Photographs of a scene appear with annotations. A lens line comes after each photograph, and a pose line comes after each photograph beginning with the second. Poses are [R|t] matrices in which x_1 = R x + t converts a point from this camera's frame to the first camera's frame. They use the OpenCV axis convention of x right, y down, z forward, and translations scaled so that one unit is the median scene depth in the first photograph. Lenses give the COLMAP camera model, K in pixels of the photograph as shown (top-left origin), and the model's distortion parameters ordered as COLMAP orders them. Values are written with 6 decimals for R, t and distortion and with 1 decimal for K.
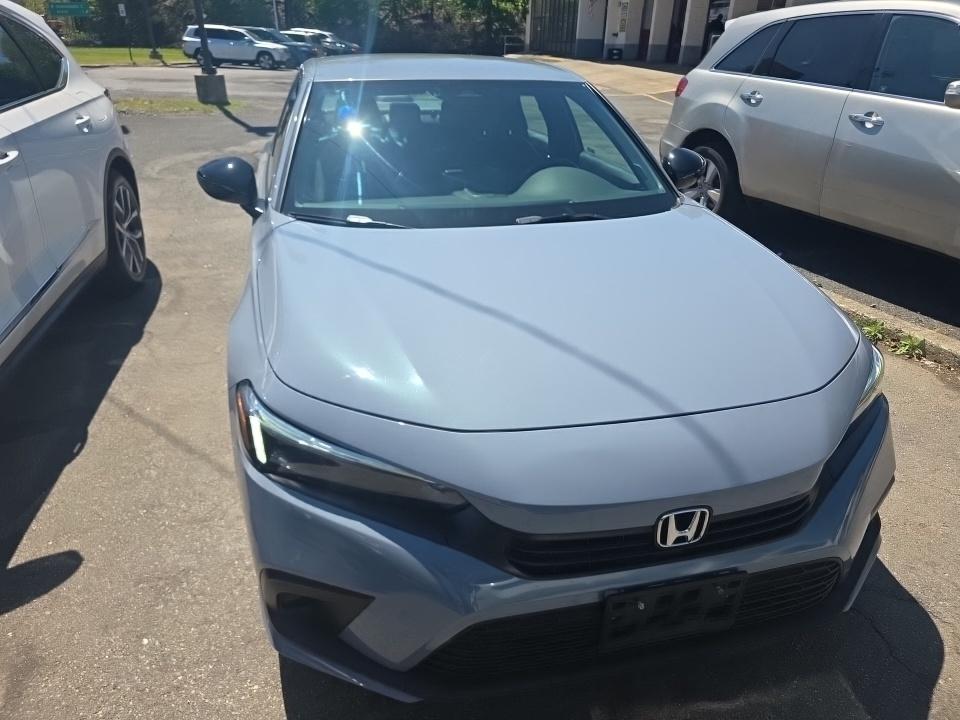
lens RADIAL K [[648.7, 0, 473.7], [0, 648.7, 356.8], [0, 0, 1]] dist [0.019280, -0.024006]
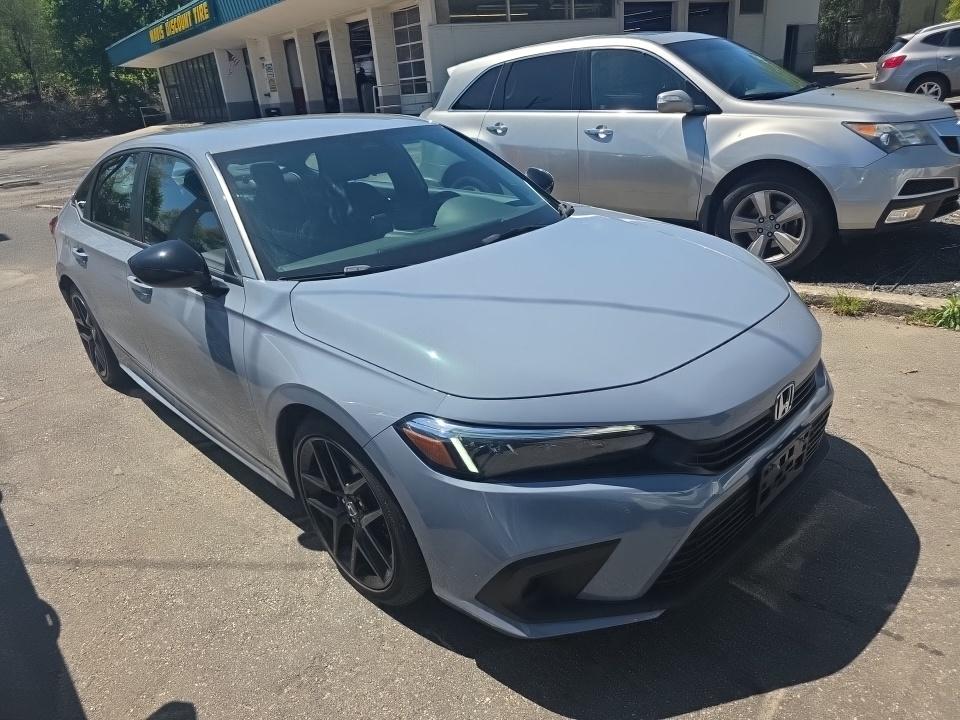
lens RADIAL K [[648.7, 0, 479.4], [0, 648.7, 365.8], [0, 0, 1]] dist [0.019280, -0.024006]
pose [[0.861199, -0.273720, 0.428268, -0.264374], [0.299526, 0.954059, 0.007455, -0.006040], [-0.410634, 0.121857, 0.903621, -0.001456]]
